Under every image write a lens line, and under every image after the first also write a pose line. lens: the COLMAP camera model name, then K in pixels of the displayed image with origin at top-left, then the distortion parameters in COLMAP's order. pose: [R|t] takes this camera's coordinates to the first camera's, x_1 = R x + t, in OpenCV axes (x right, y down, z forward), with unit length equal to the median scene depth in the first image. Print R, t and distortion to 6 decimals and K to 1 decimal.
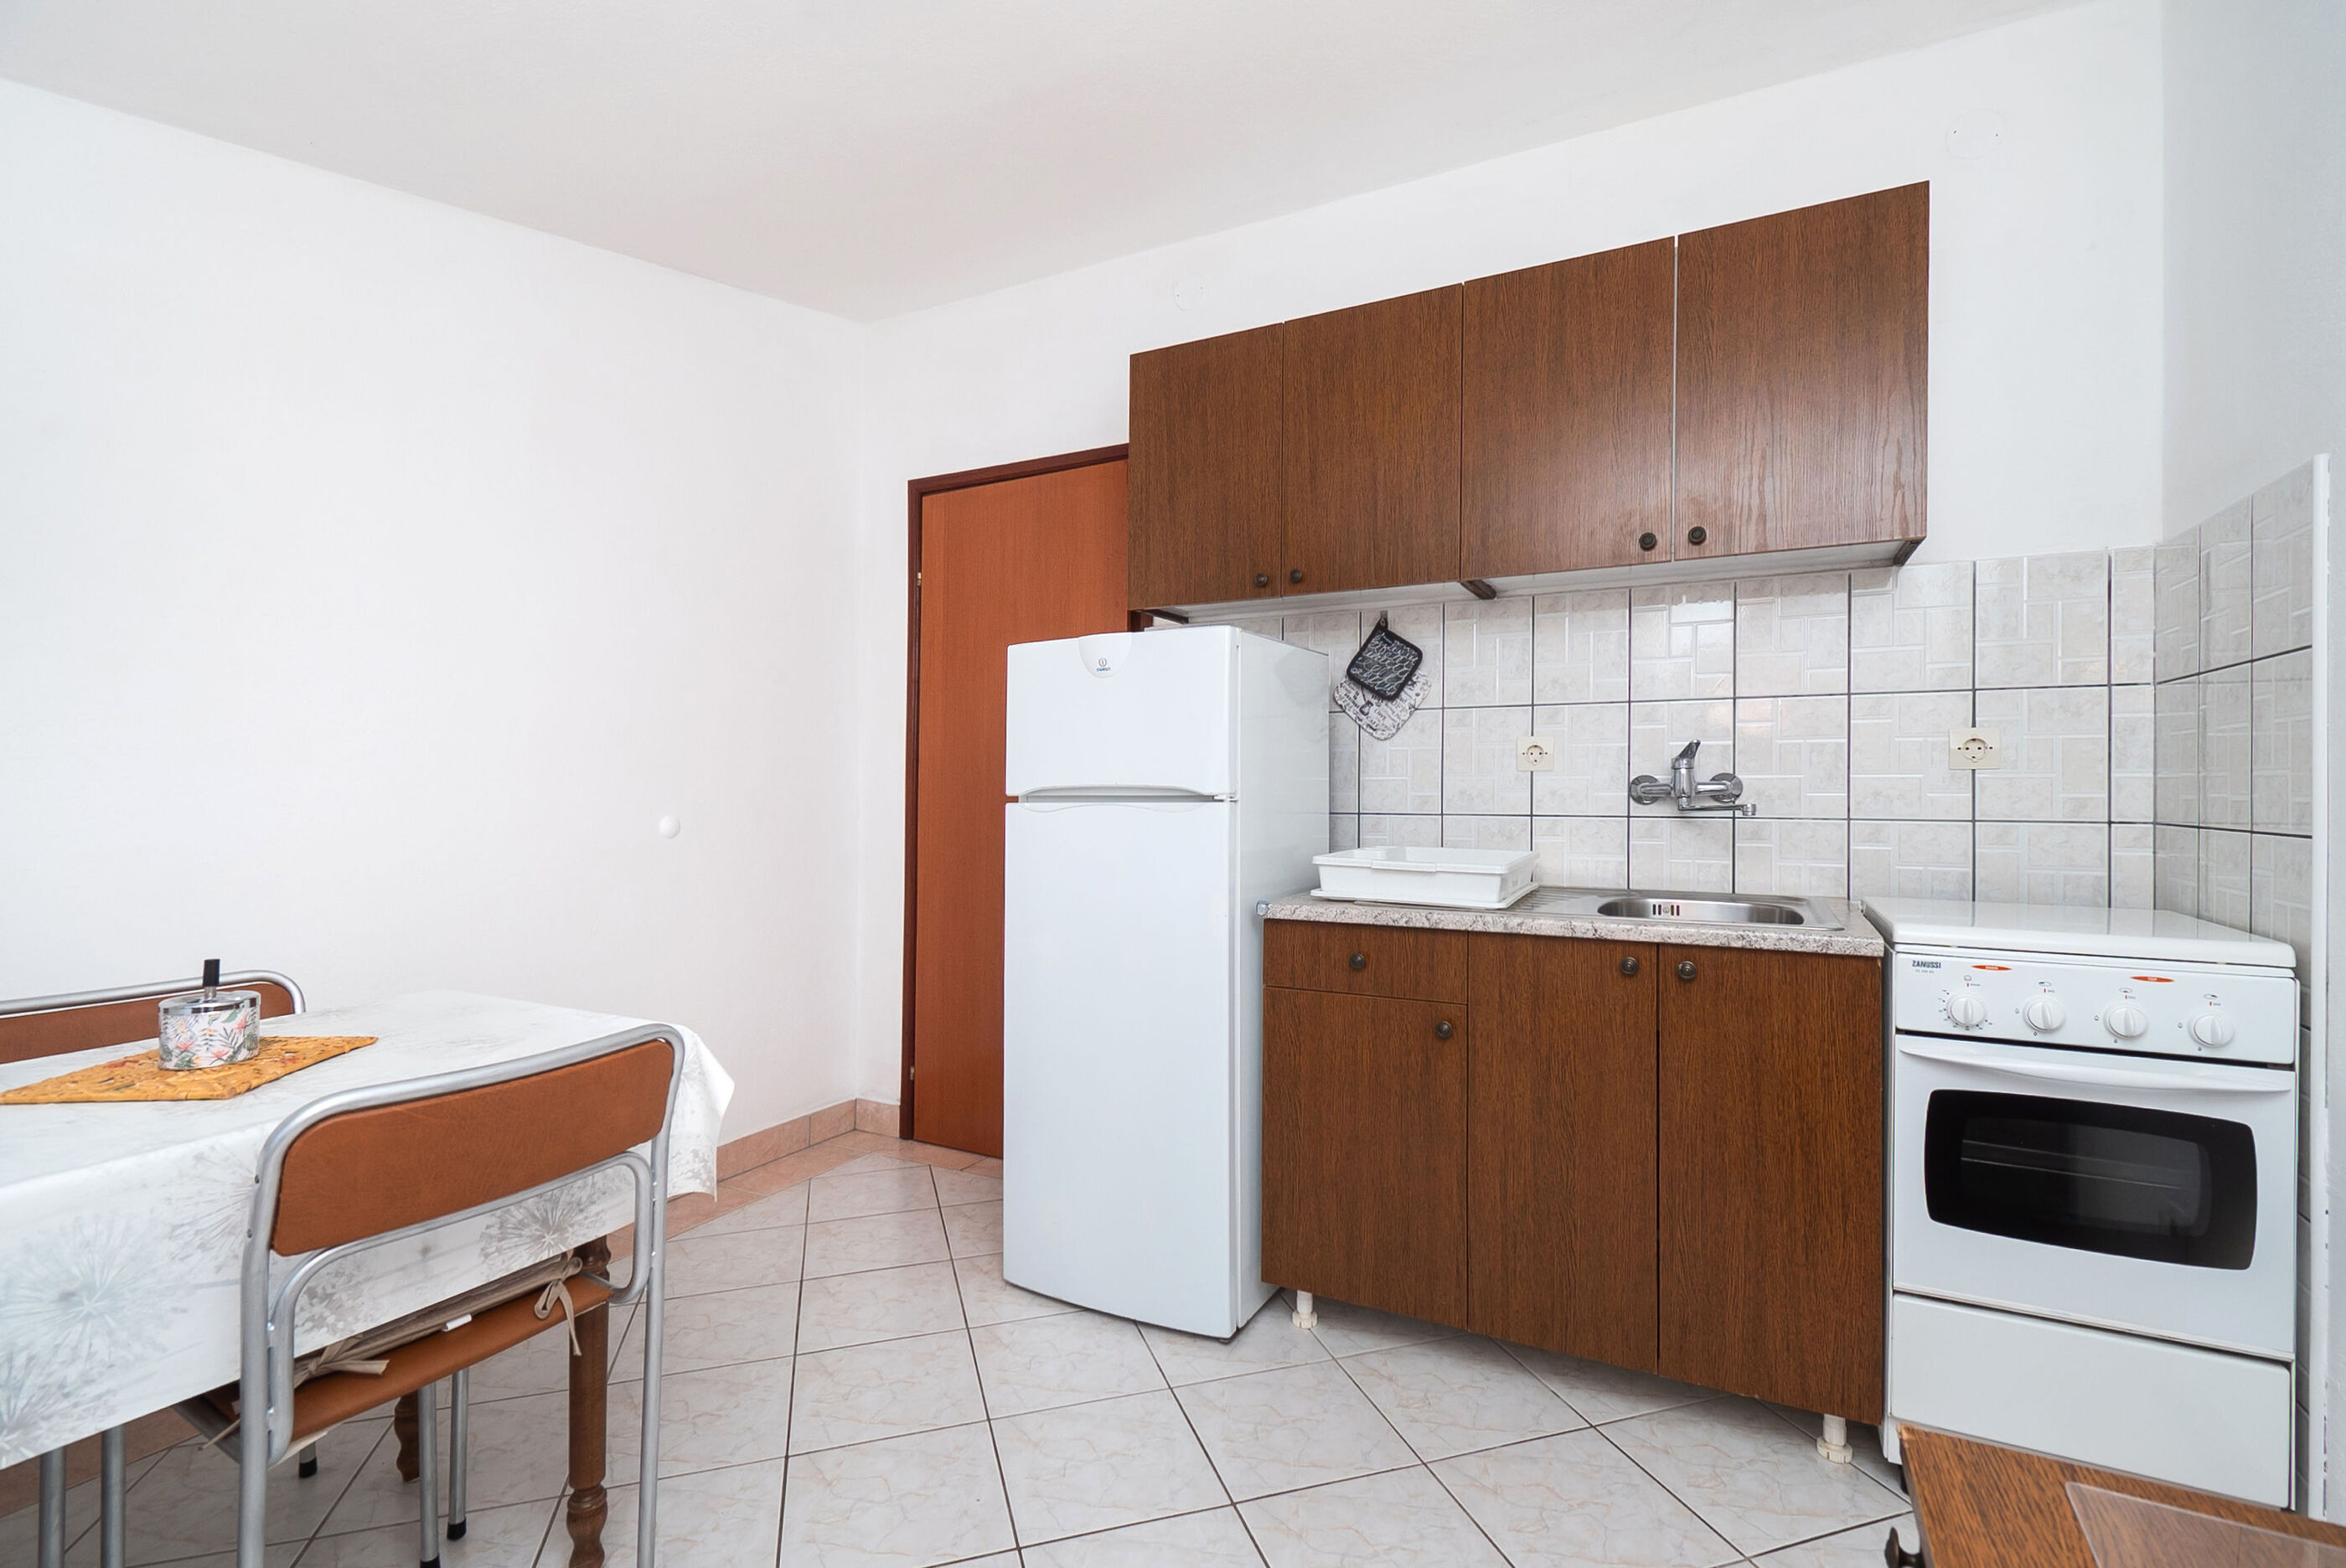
lens RADIAL K [[1047.7, 0, 1183.1], [0, 1047.7, 773.7], [0, 0, 1]] dist [-0.001469, -0.004278]
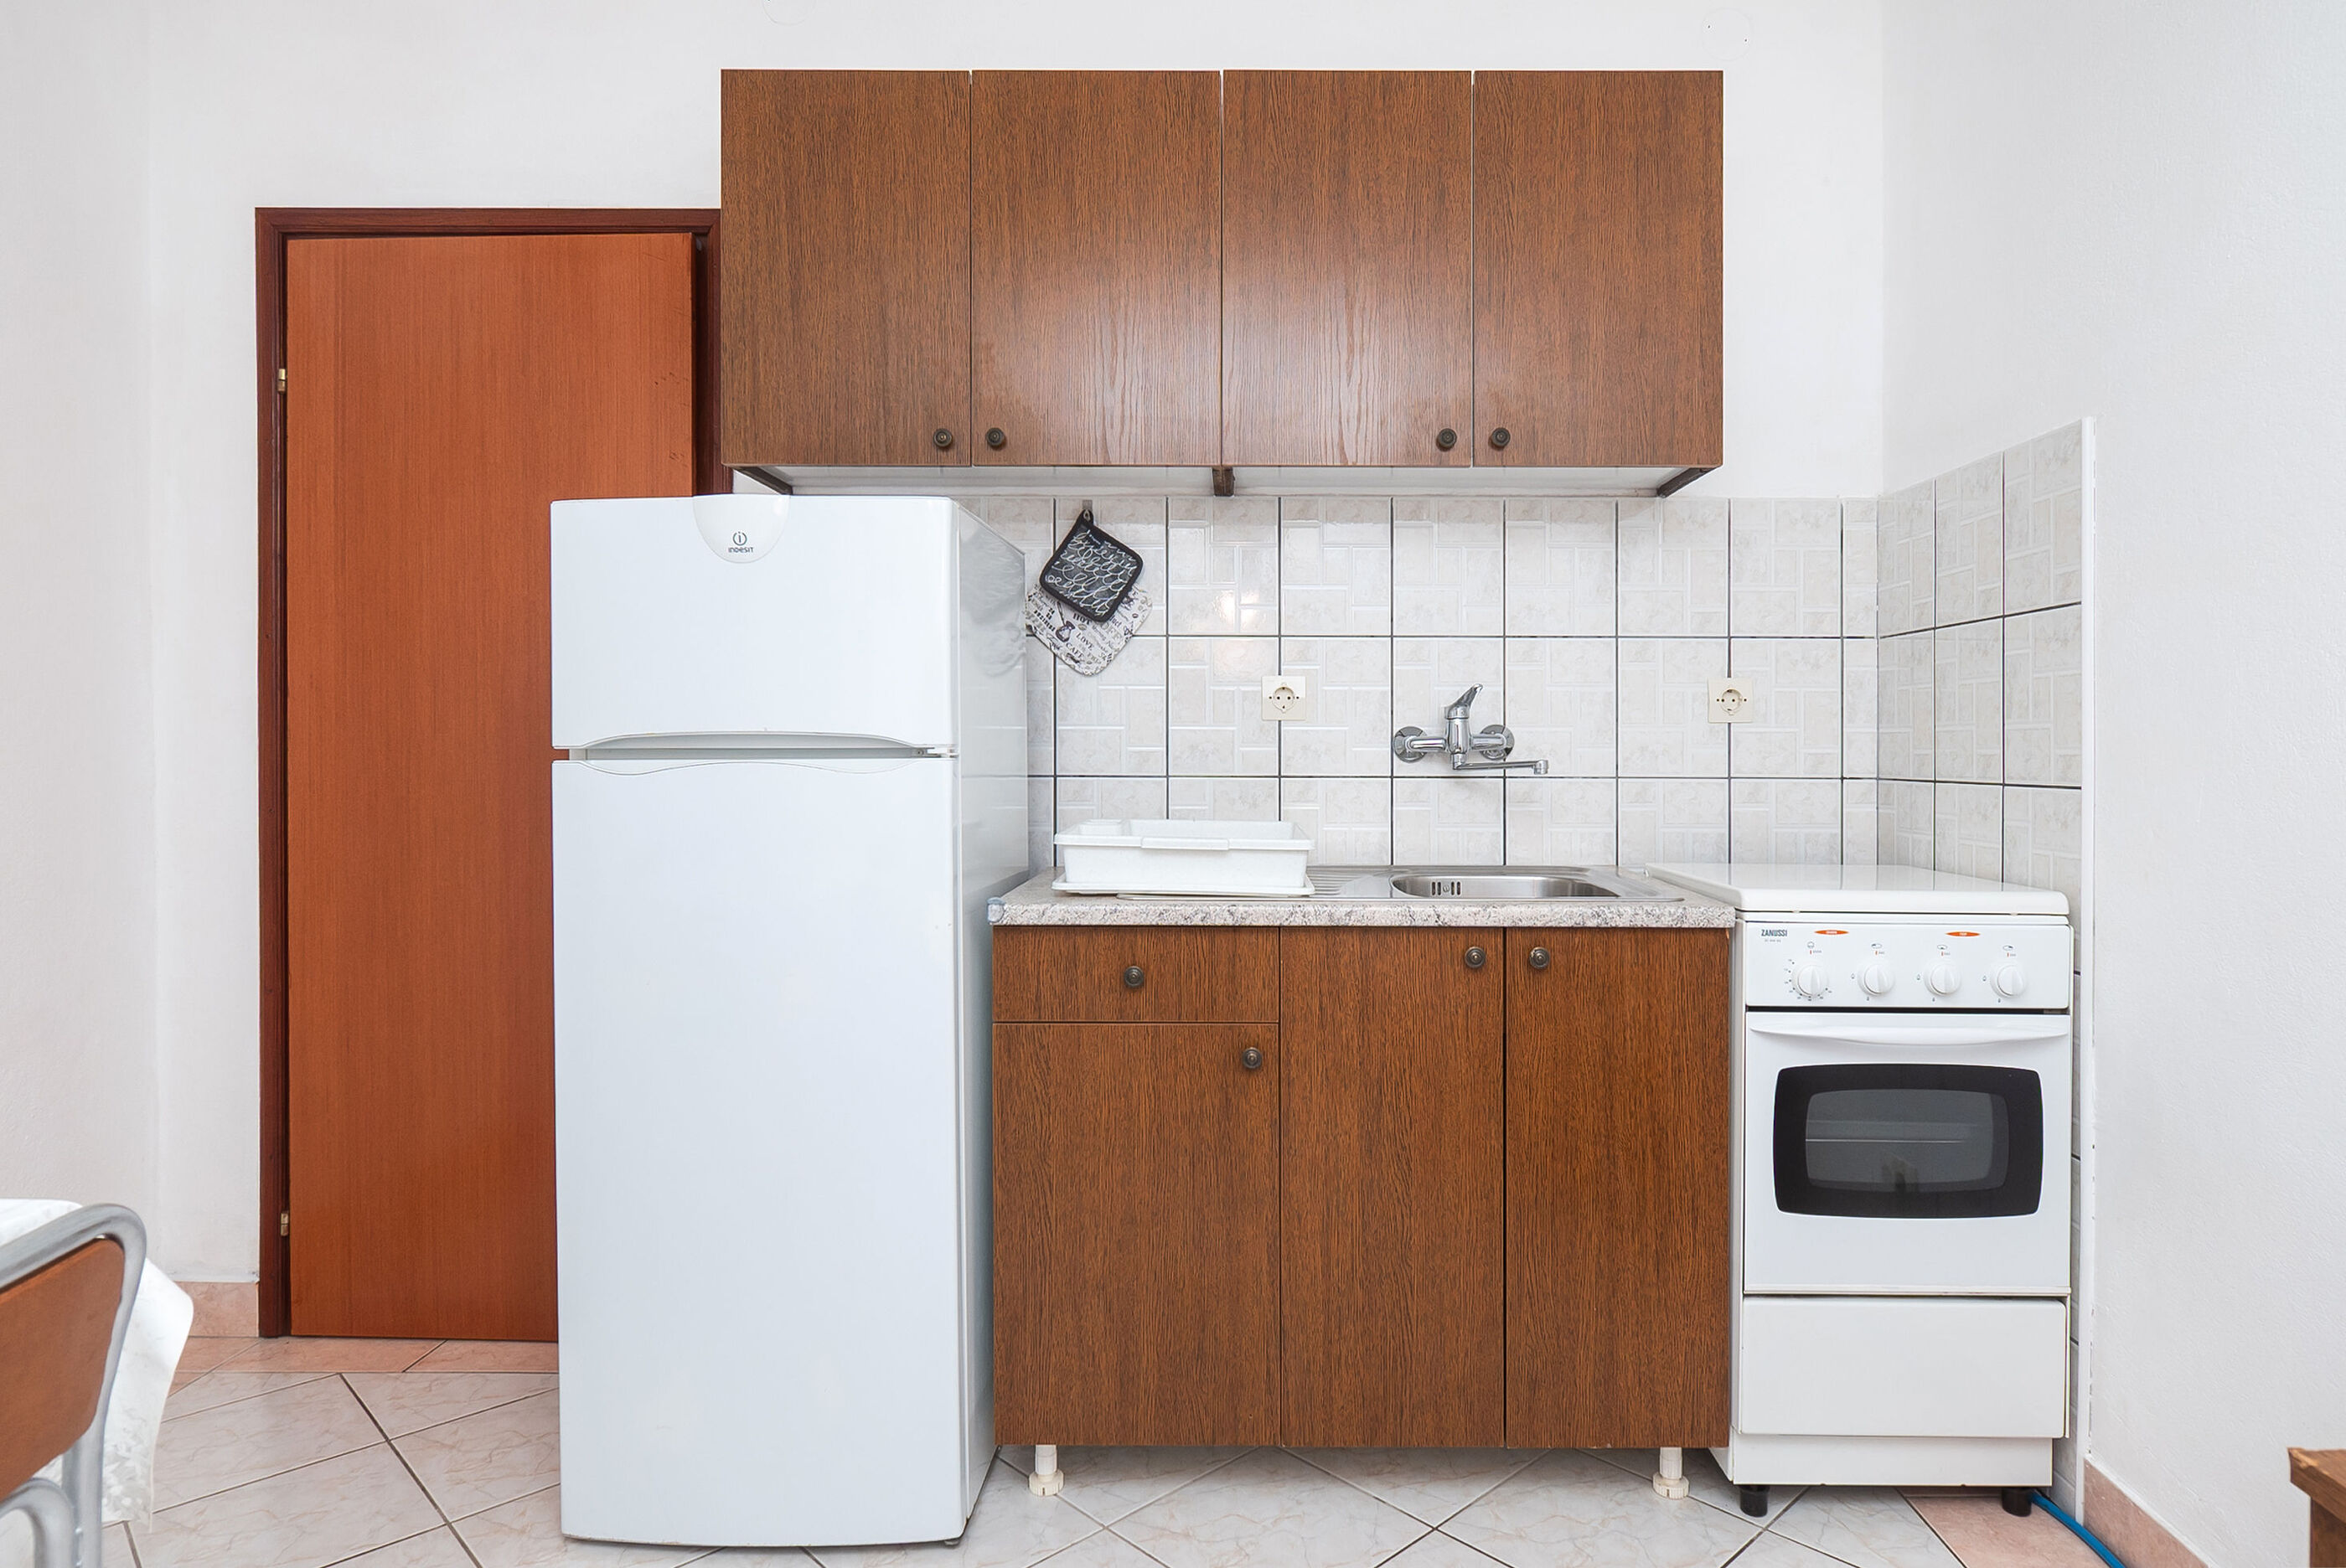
lens RADIAL K [[1348.9, 0, 1202.8], [0, 1348.9, 761.4], [0, 0, 1]] dist [-0.006648, -0.002660]
pose [[0.889584, -0.001035, 0.456771, -0.225408], [-0.008303, 0.999796, 0.018436, 0.013091], [-0.456697, -0.020193, 0.889393, 0.157694]]
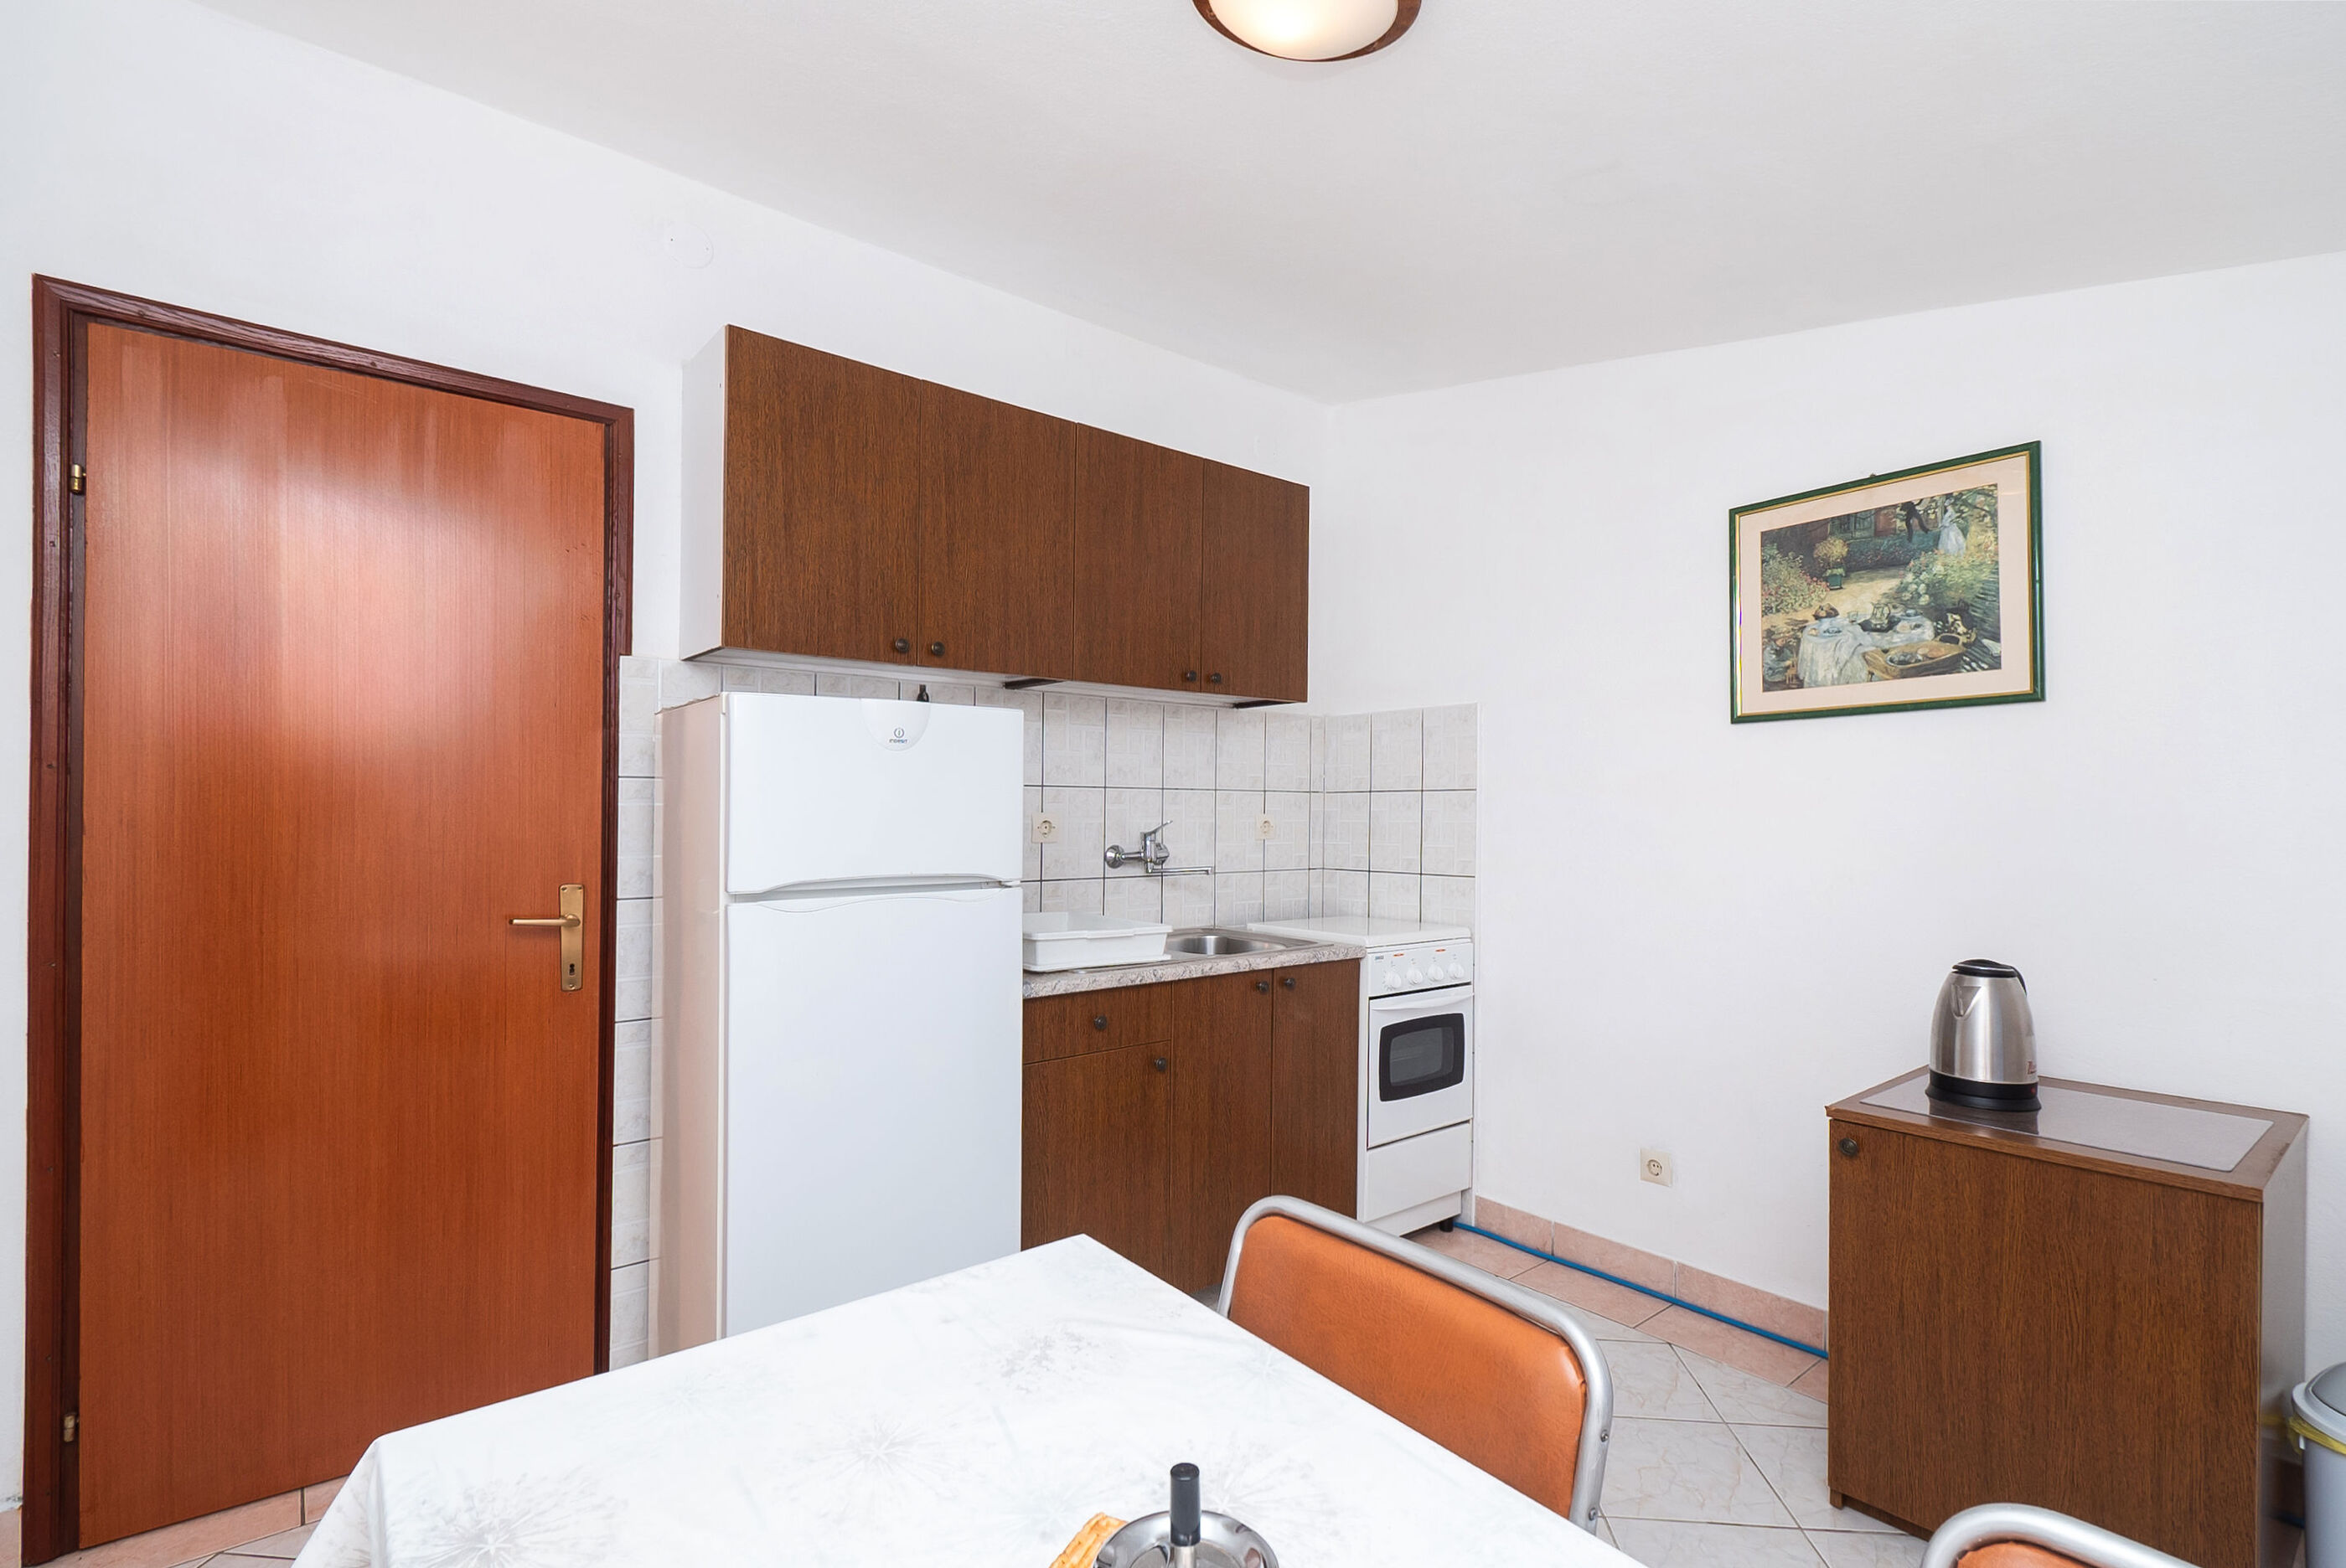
lens RADIAL K [[1049.5, 0, 1186.3], [0, 1049.5, 820.6], [0, 0, 1]] dist [-0.010693, -0.000560]
pose [[0.403818, -0.000685, 0.914839, -0.854880], [-0.009581, 0.999942, 0.004978, -0.044365], [-0.914789, -0.010775, 0.403788, 0.487373]]
